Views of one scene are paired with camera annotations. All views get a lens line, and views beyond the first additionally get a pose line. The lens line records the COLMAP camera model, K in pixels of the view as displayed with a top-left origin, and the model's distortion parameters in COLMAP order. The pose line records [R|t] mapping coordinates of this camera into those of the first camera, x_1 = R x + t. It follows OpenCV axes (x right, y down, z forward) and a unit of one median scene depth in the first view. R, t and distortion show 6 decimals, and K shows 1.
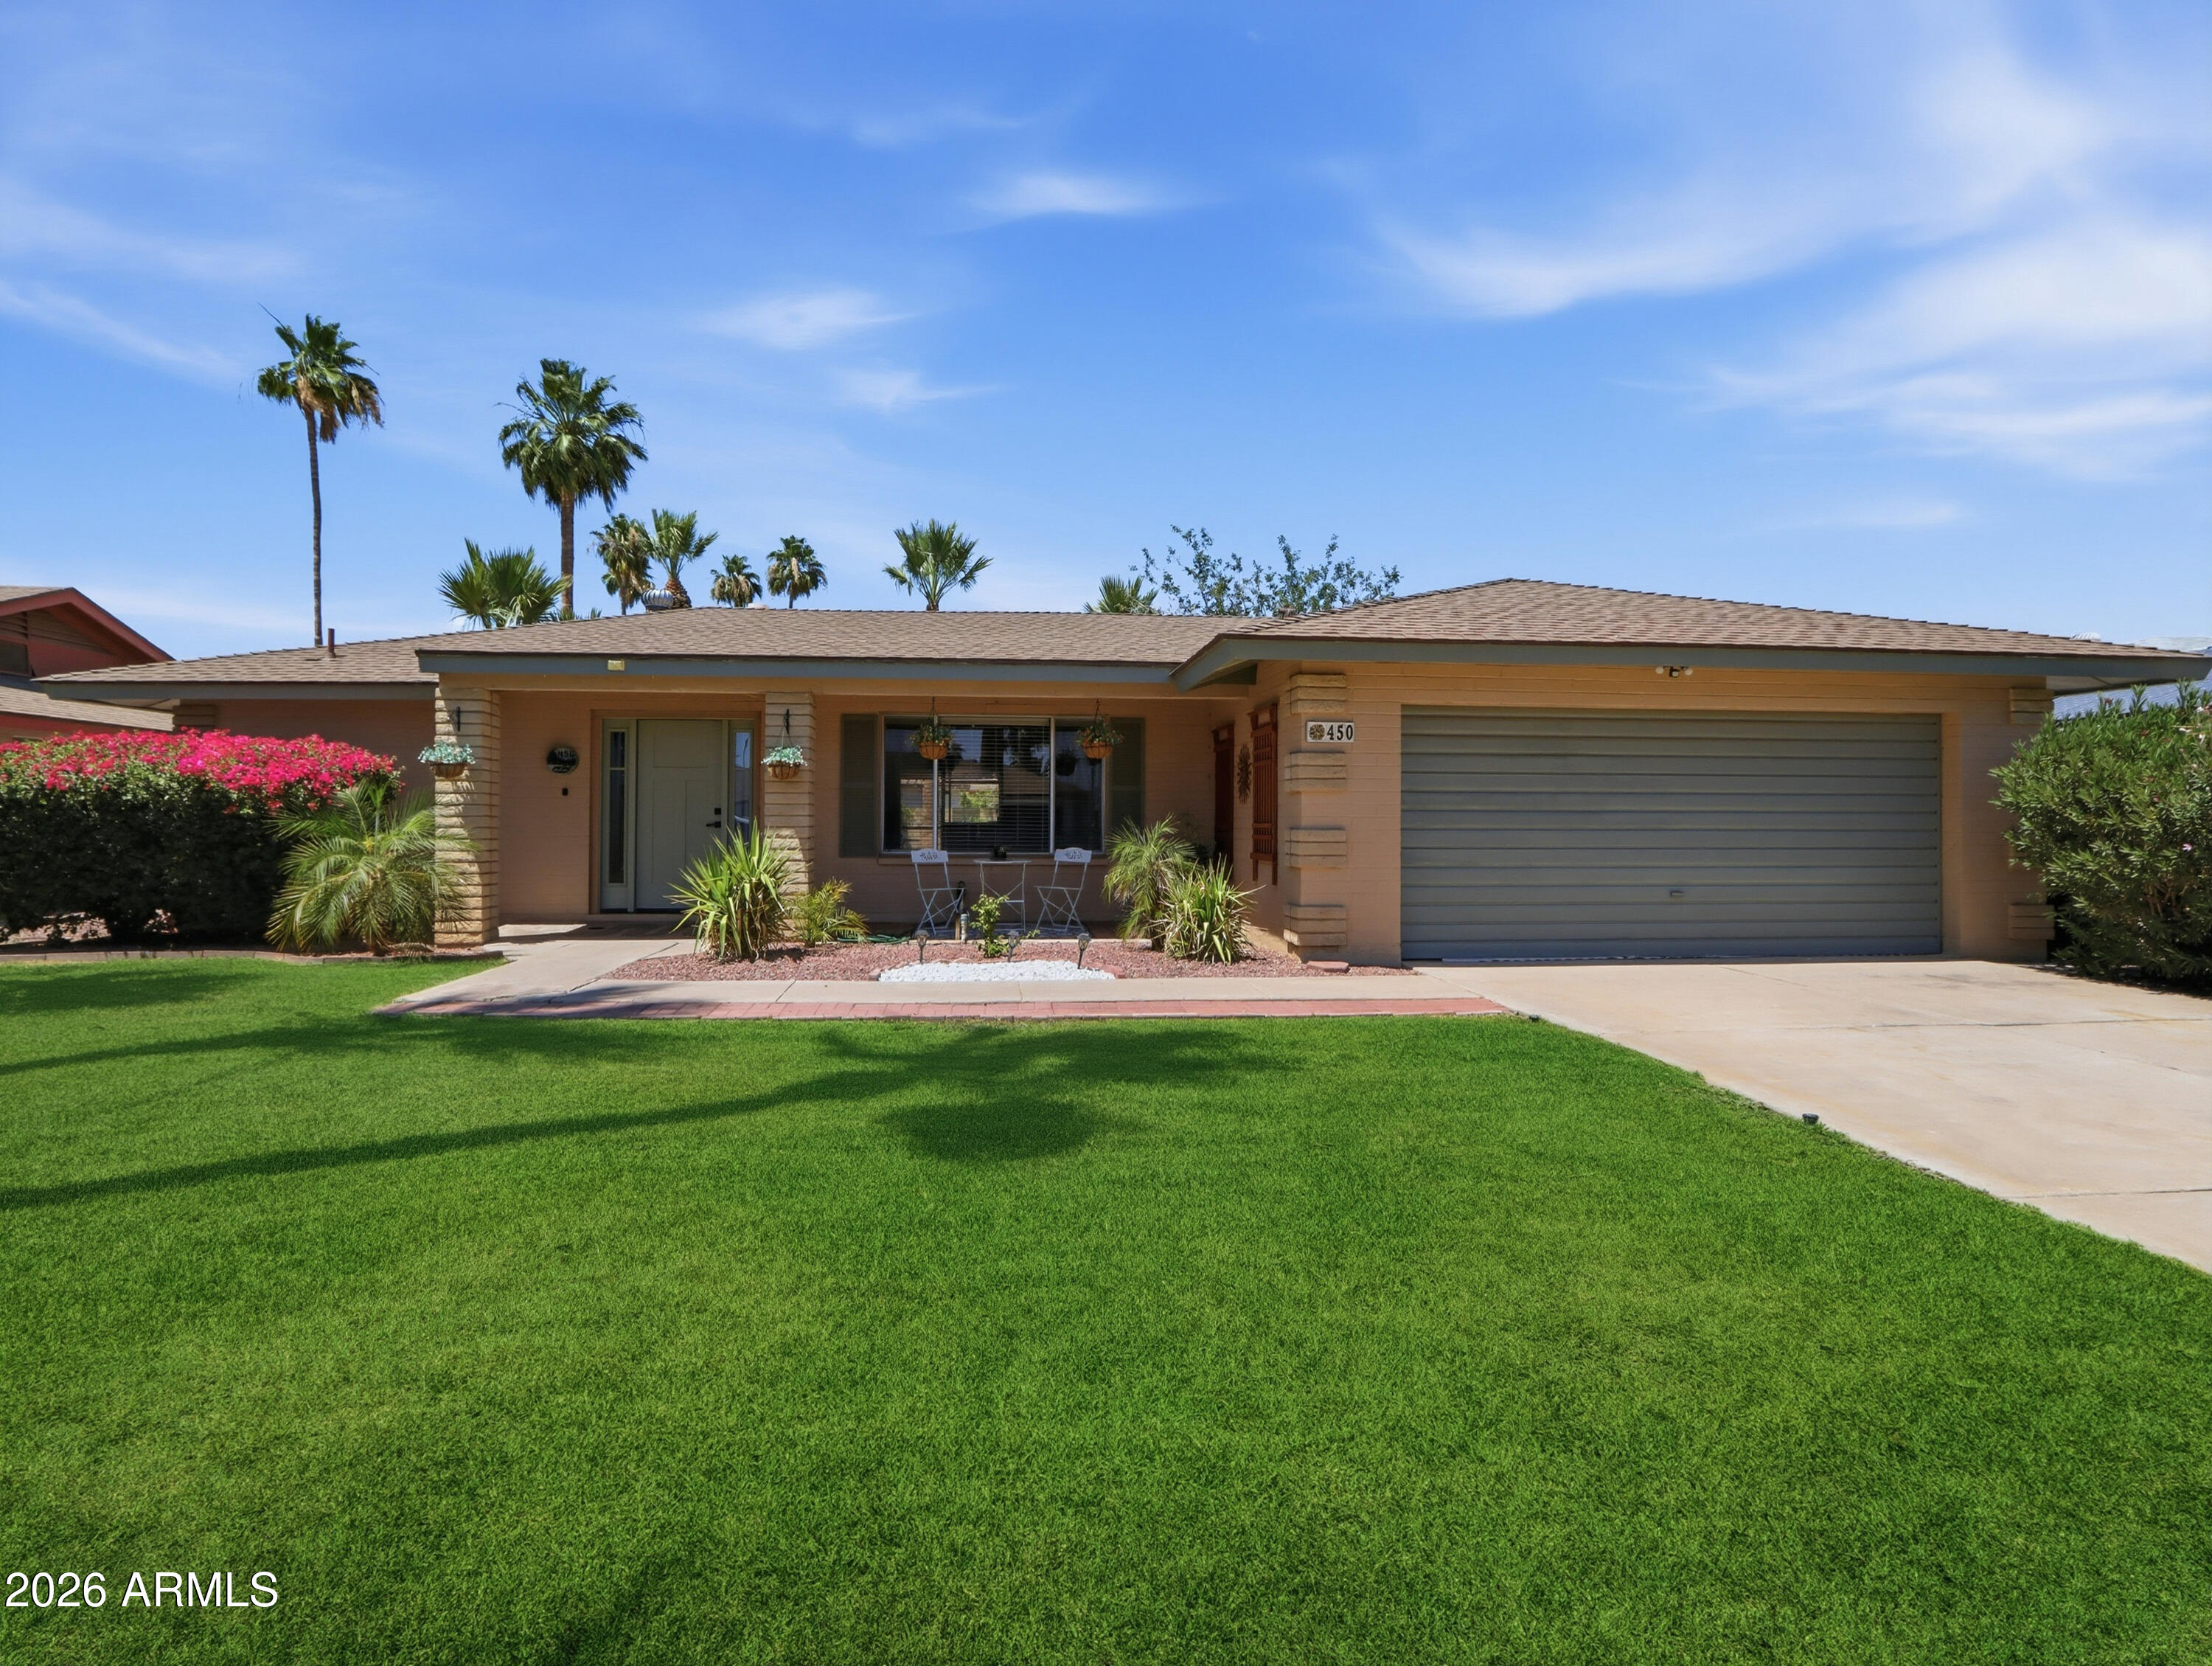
lens RADIAL K [[1137.8, 0, 1092.0], [0, 1137.8, 823.9], [0, 0, 1]] dist [-0.022678, 0.001953]
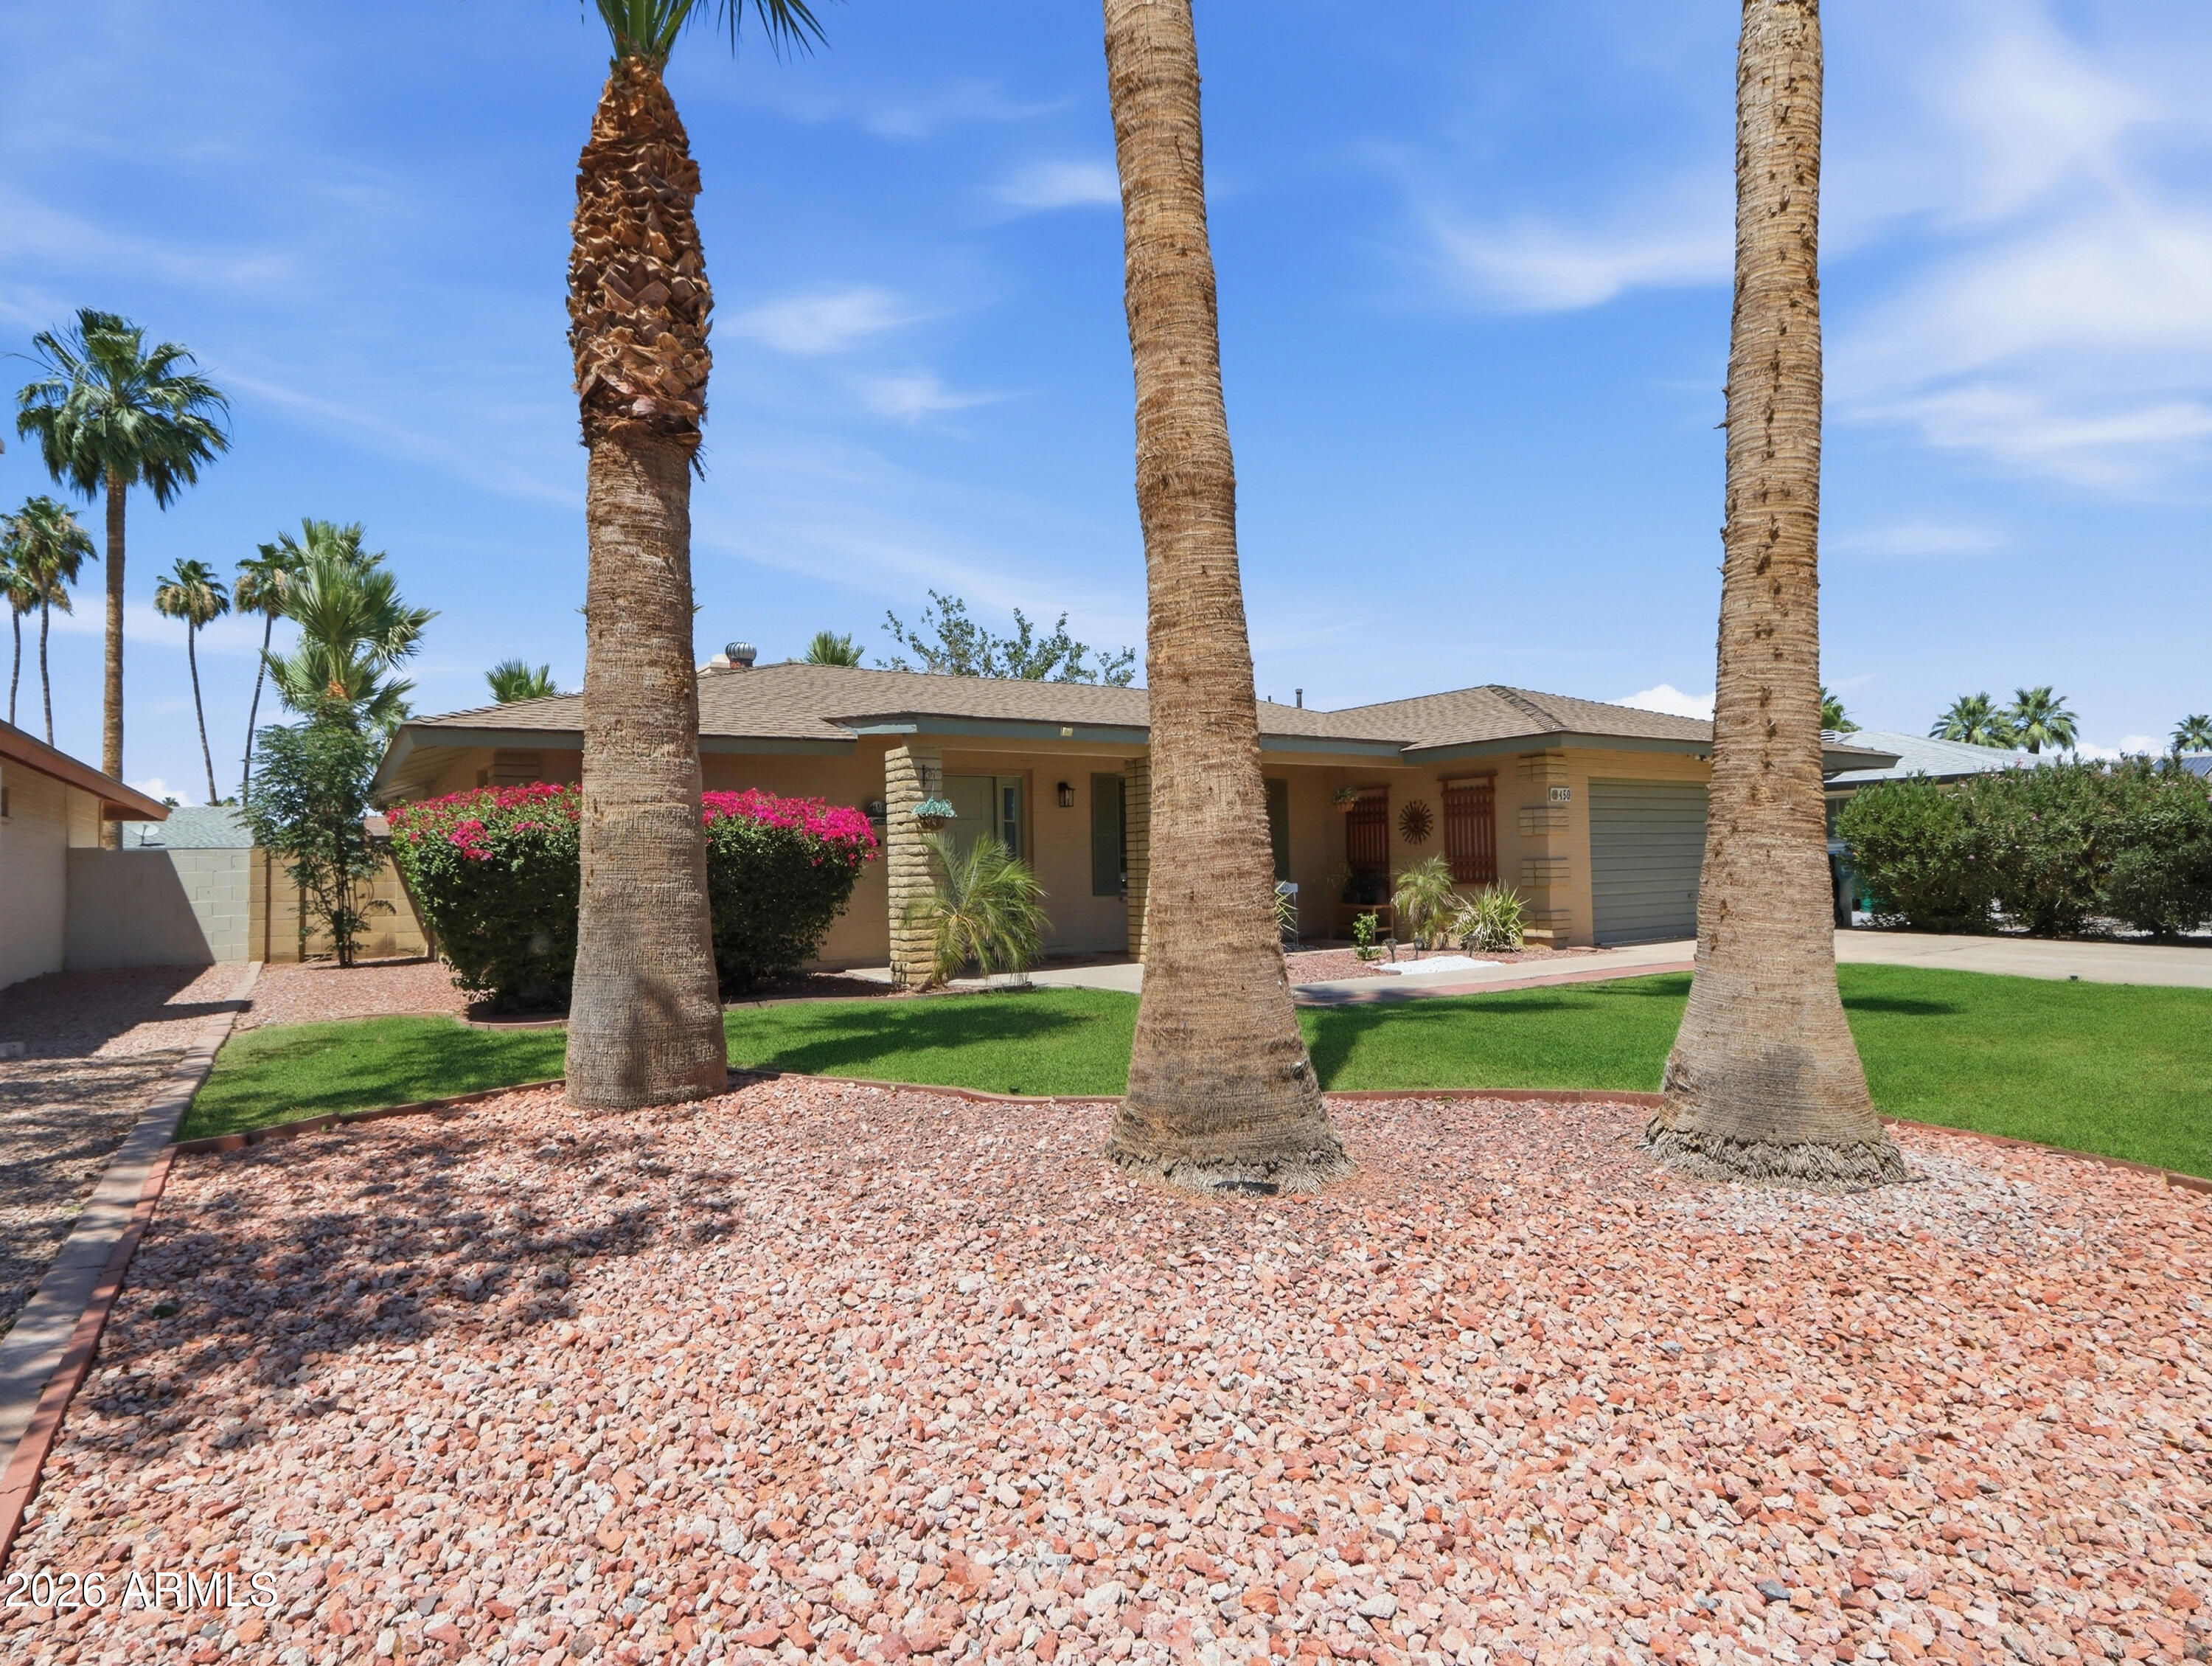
lens RADIAL K [[1137.8, 0, 1092.0], [0, 1137.8, 823.9], [0, 0, 1]] dist [-0.022678, 0.001953]
pose [[0.891991, -0.005173, 0.452023, -0.267031], [0.024780, 0.998991, -0.037467, -0.000561], [-0.451373, 0.044621, 0.891219, -0.011848]]
